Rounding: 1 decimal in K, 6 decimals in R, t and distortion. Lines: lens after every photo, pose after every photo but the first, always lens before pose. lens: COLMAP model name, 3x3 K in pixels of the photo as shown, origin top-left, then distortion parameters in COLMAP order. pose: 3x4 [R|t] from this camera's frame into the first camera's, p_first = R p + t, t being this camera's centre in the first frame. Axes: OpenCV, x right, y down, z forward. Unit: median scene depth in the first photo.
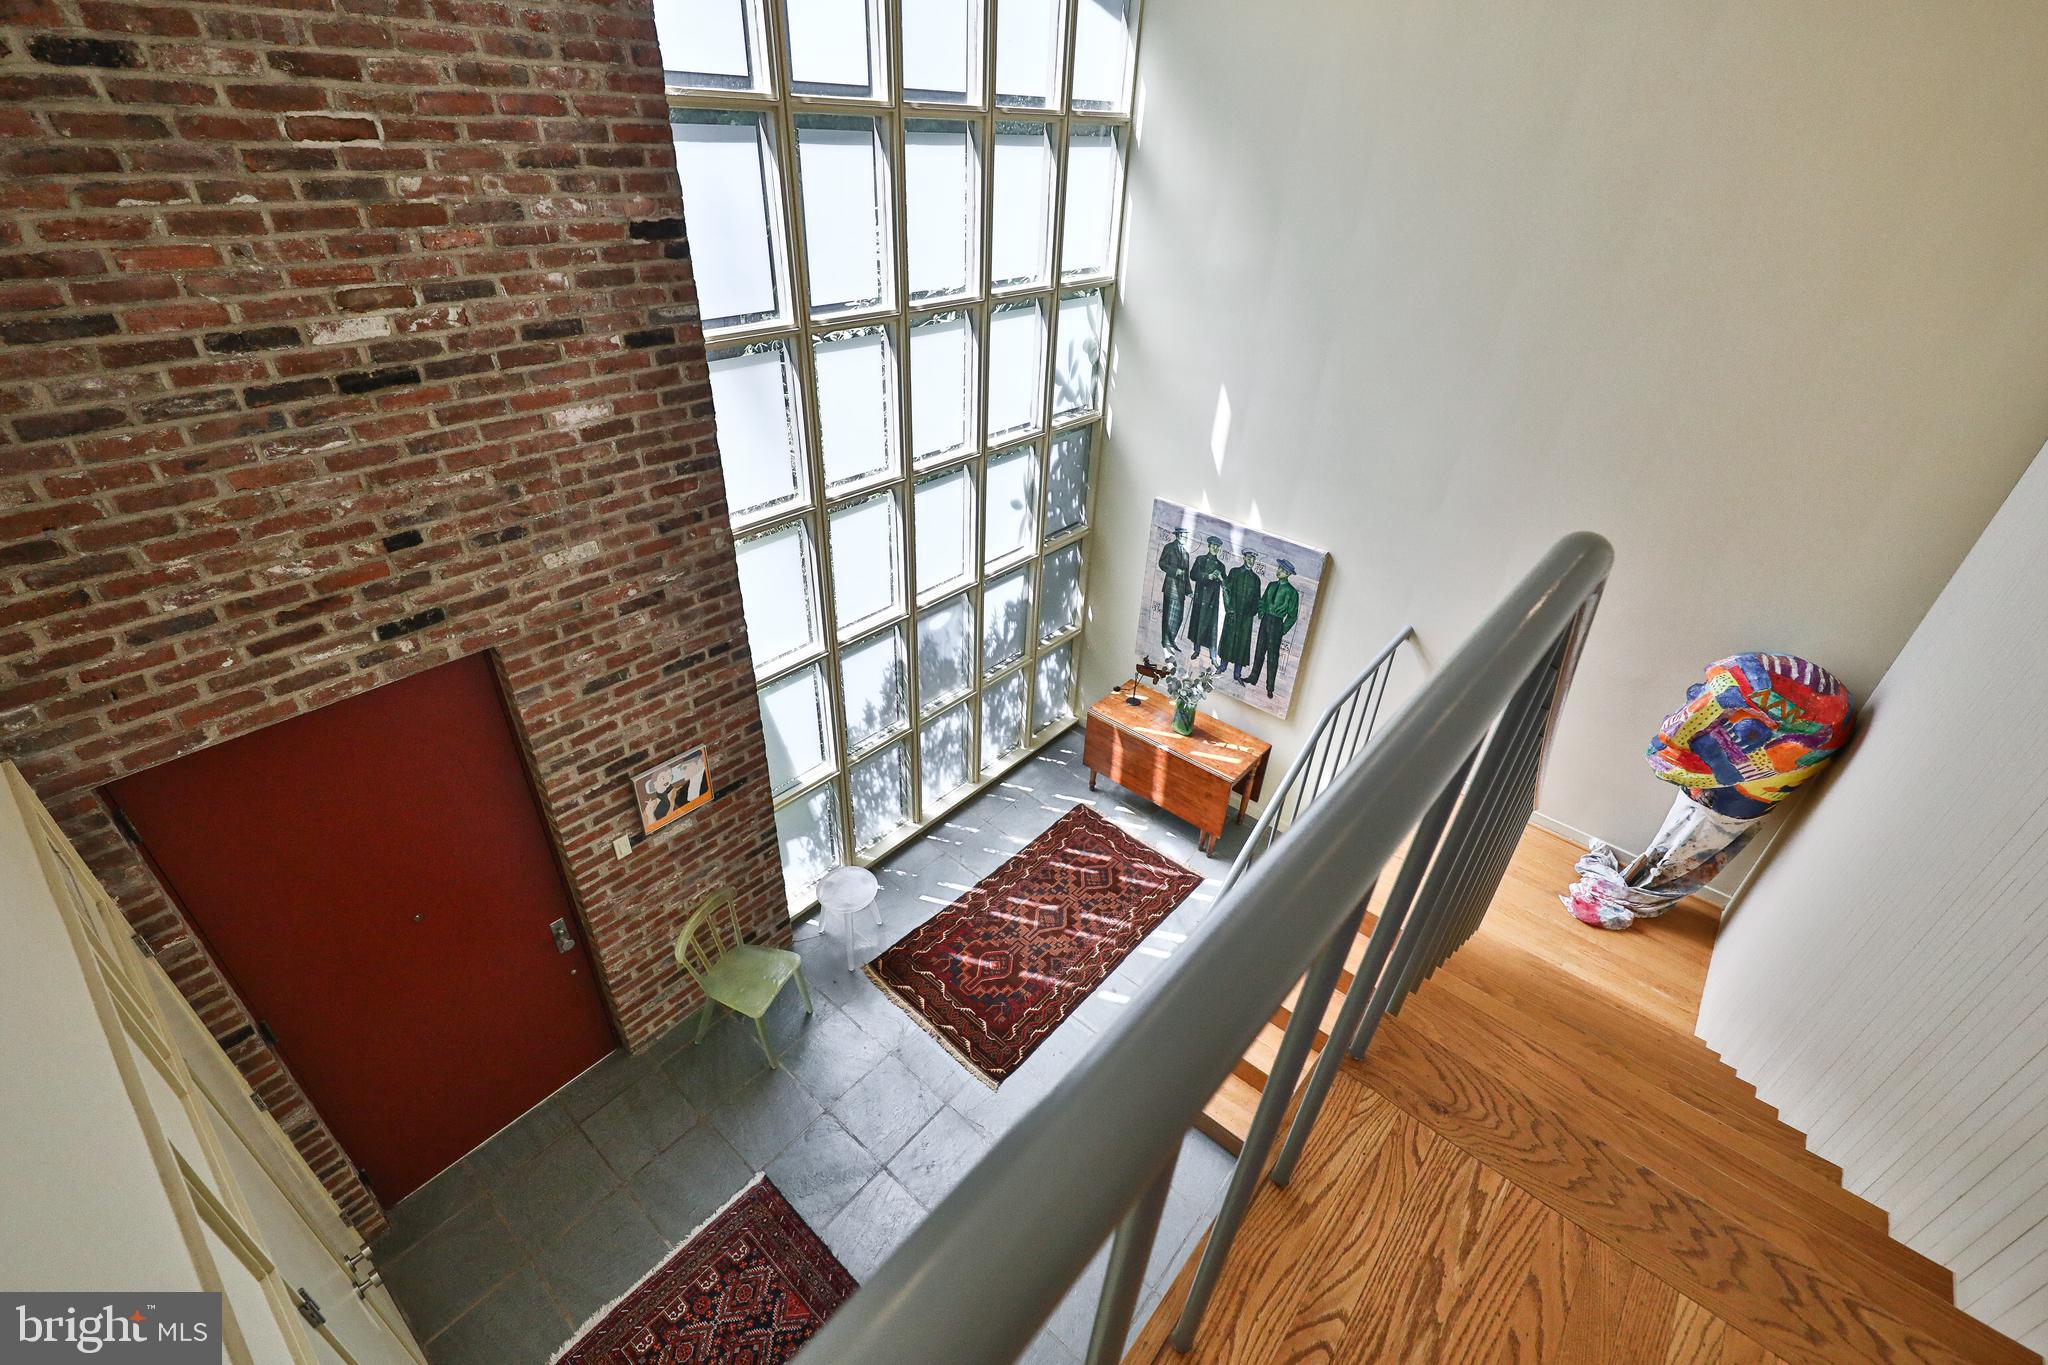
lens RADIAL K [[895.5, 0, 1062.0], [0, 895.5, 643.1], [0, 0, 1]] dist [0.003837, -0.003037]
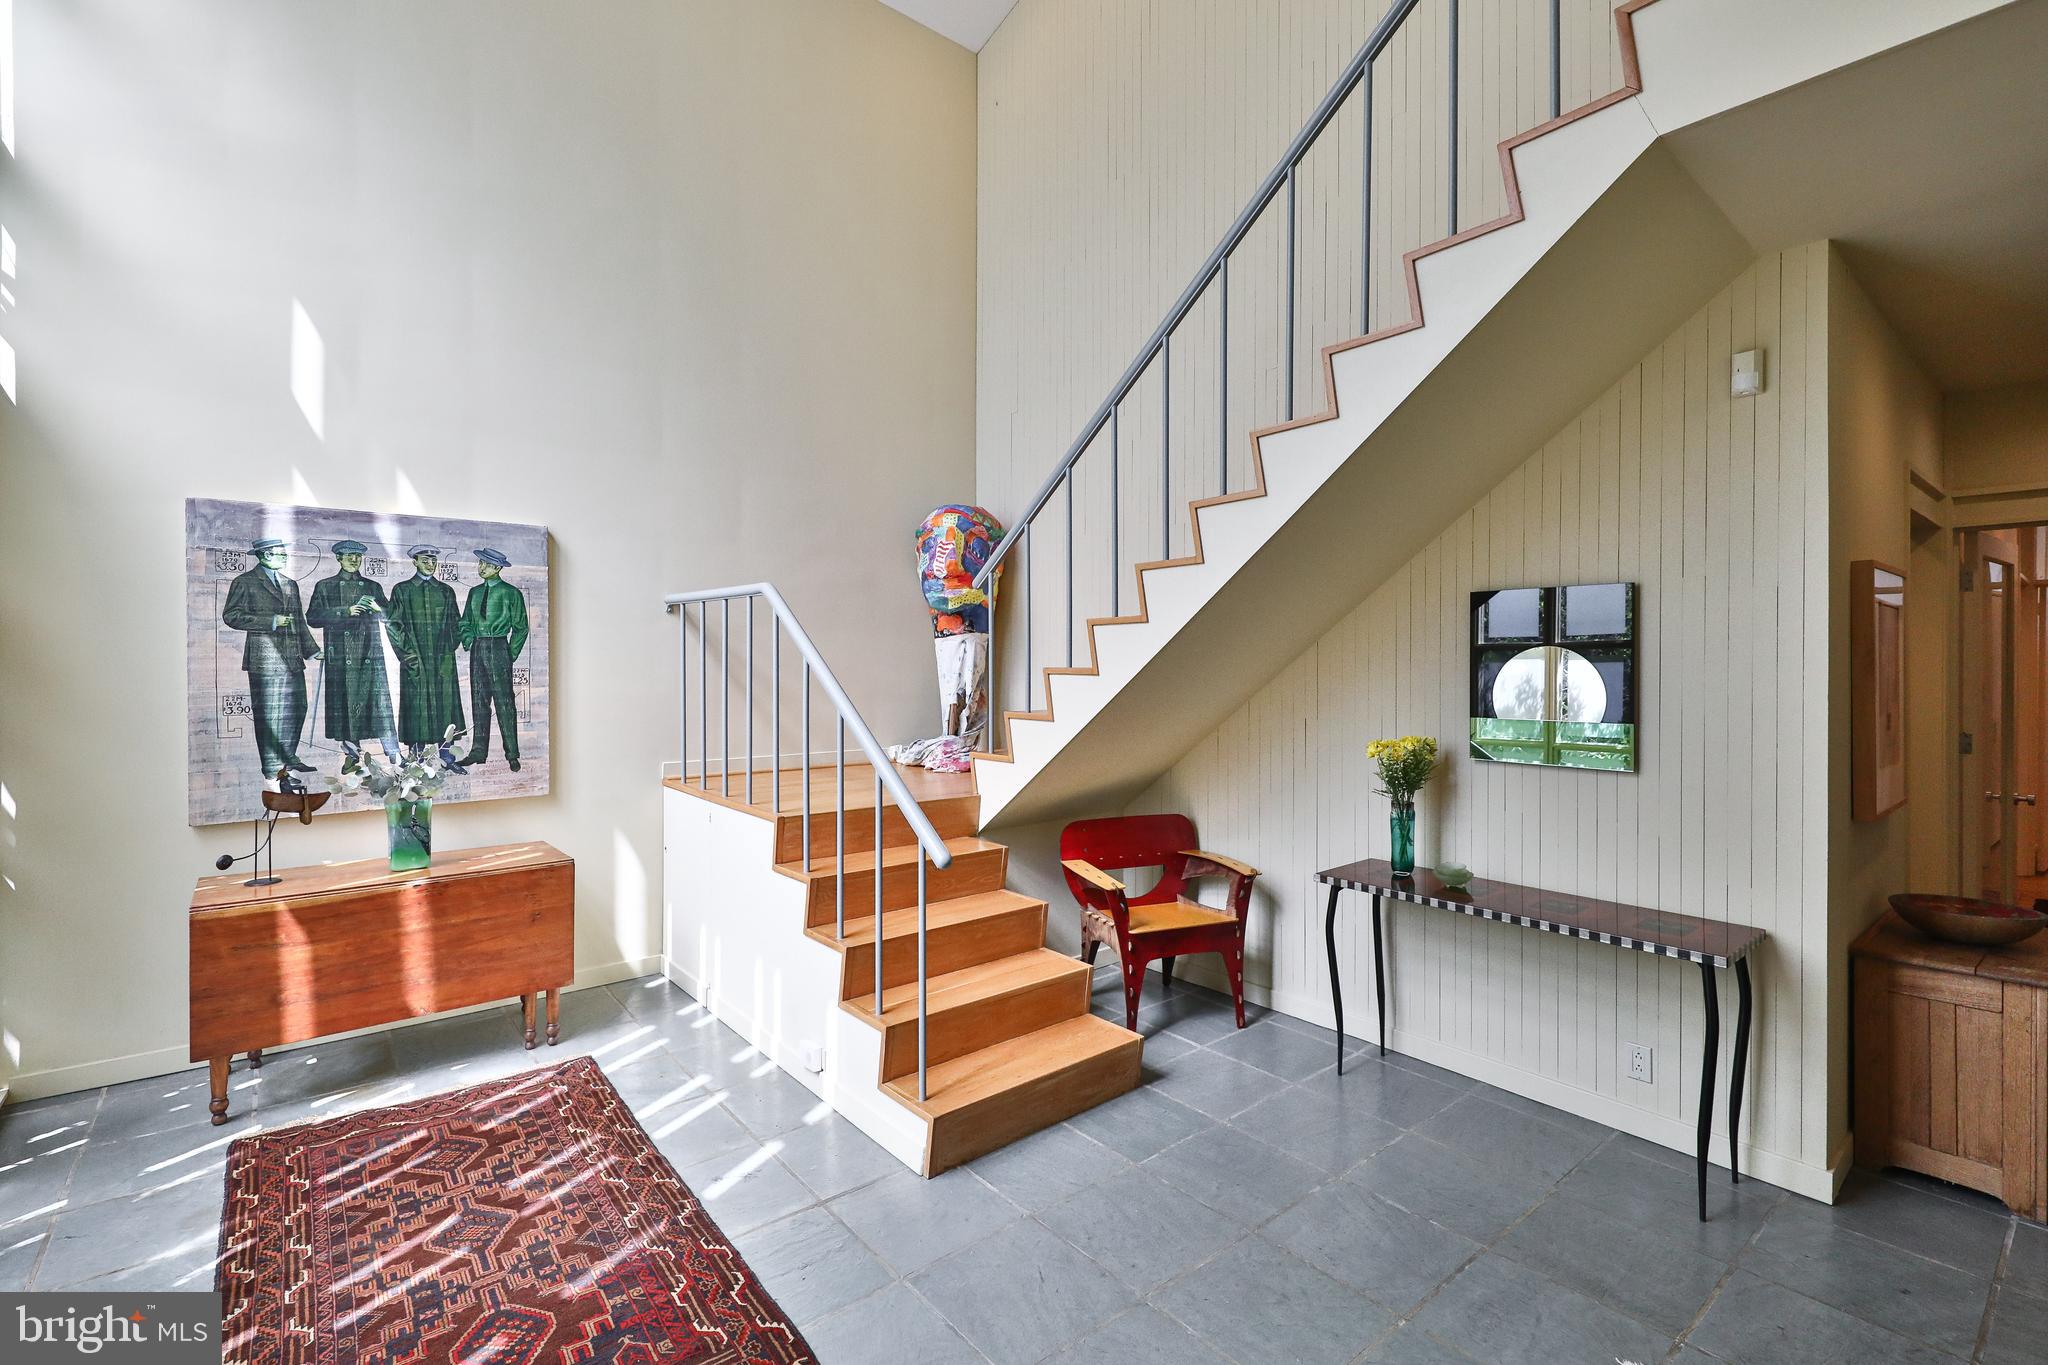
lens RADIAL K [[895.5, 0, 1001.9], [0, 895.5, 649.0], [0, 0, 1]] dist [0.003837, -0.003037]
pose [[0.207082, -0.054965, 0.976778, -0.400578], [0.522678, 0.850202, -0.062968, 0.255750], [-0.826998, 0.523580, 0.204791, 0.619558]]
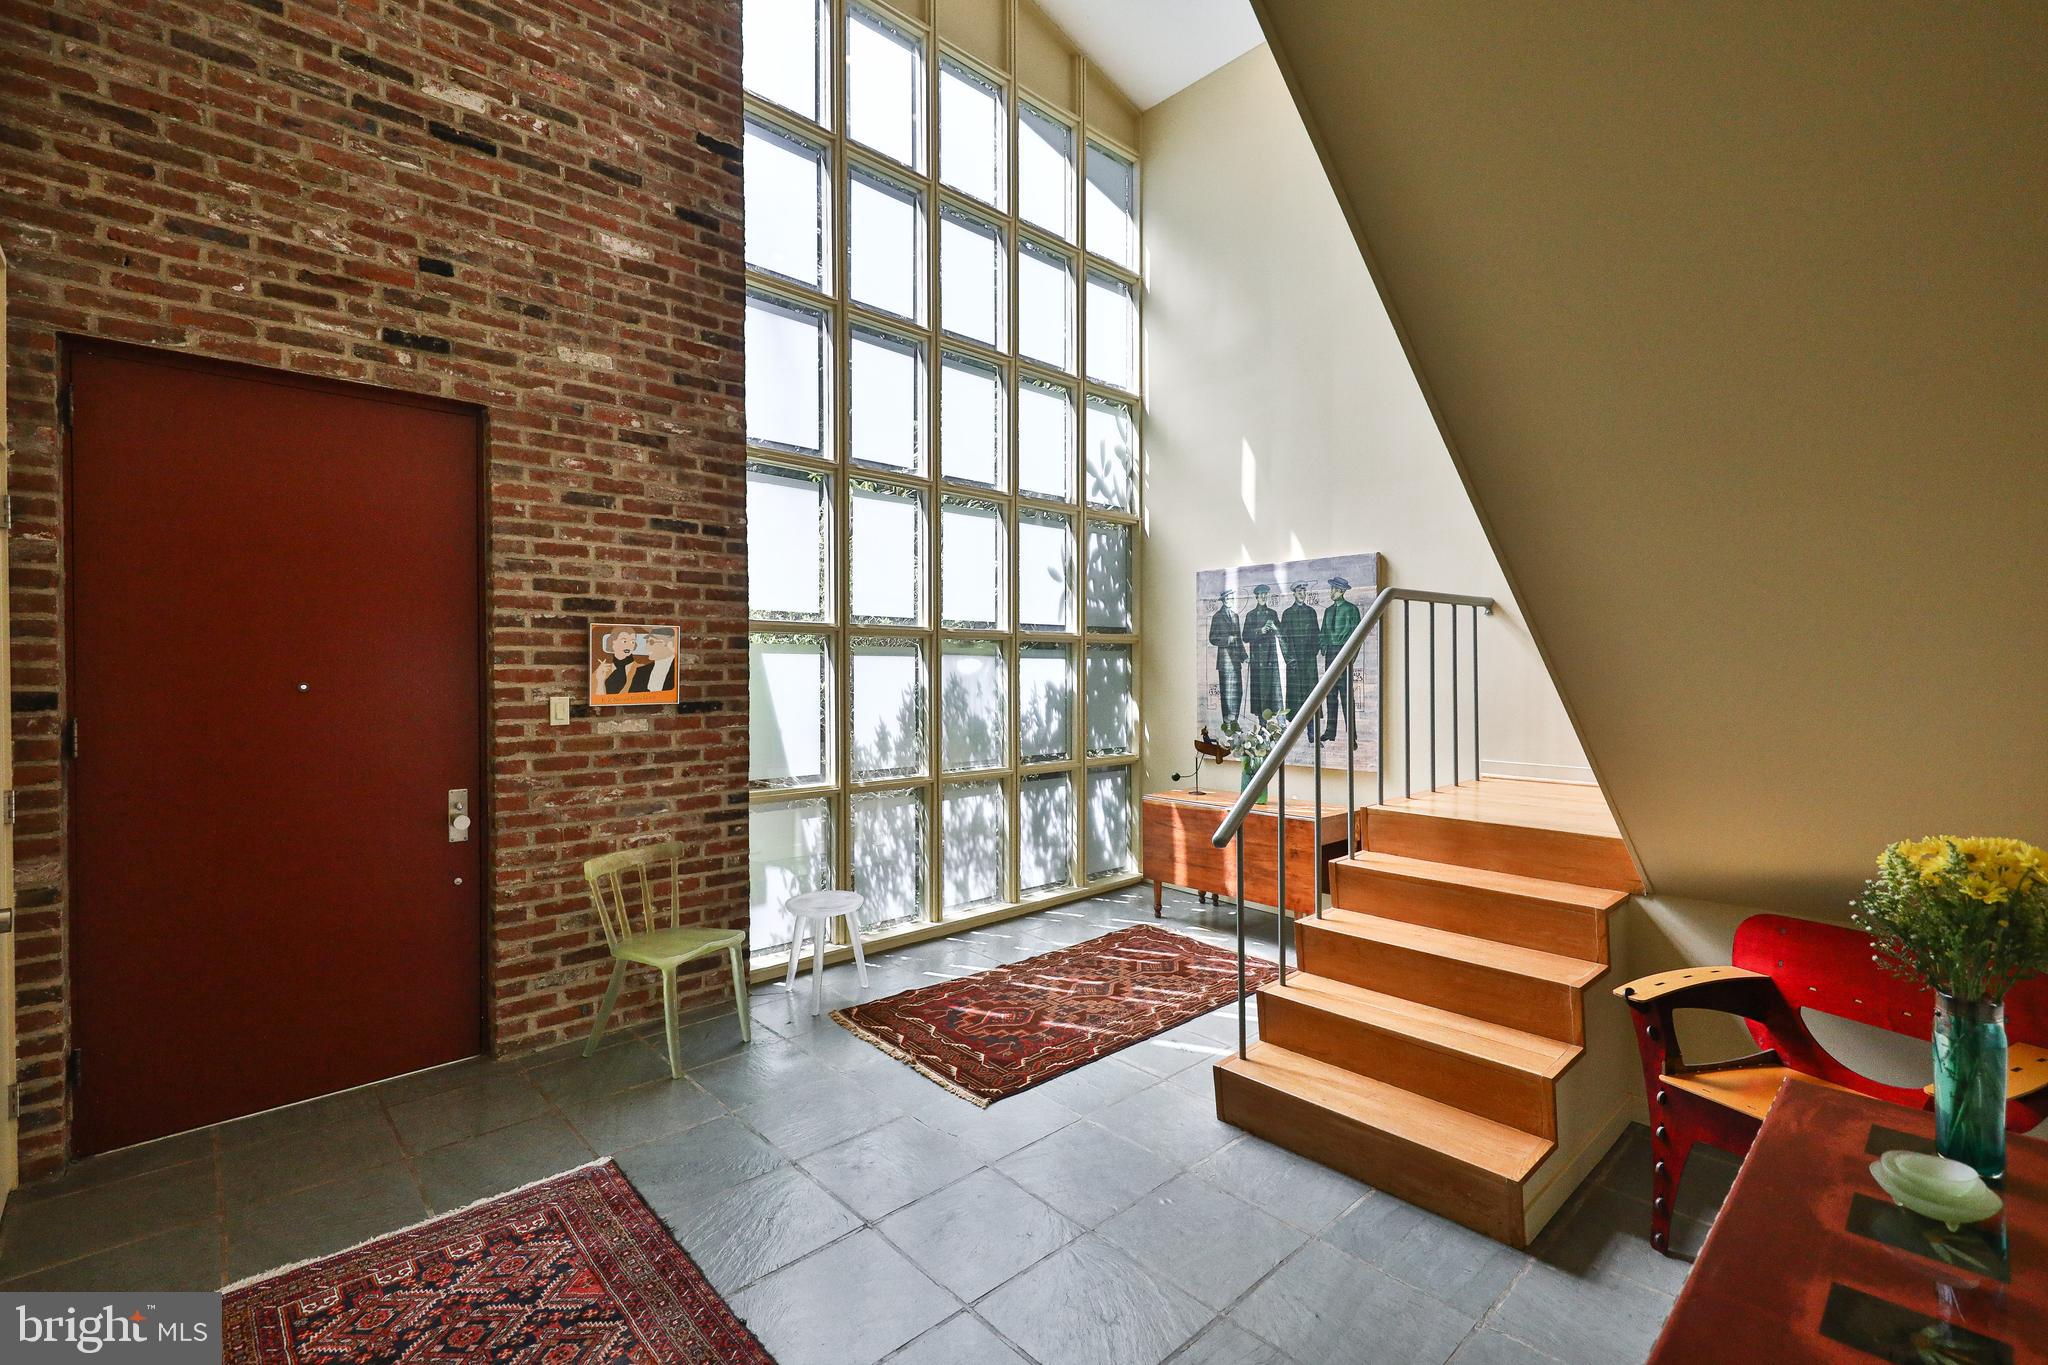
lens RADIAL K [[895.5, 0, 1062.4], [0, 895.5, 654.7], [0, 0, 1]] dist [0.003837, -0.003037]
pose [[0.990798, -0.073203, -0.113843, 0.075228], [0.000200, 0.841908, -0.539621, 0.525153], [0.135348, 0.534633, 0.834175, 0.254567]]
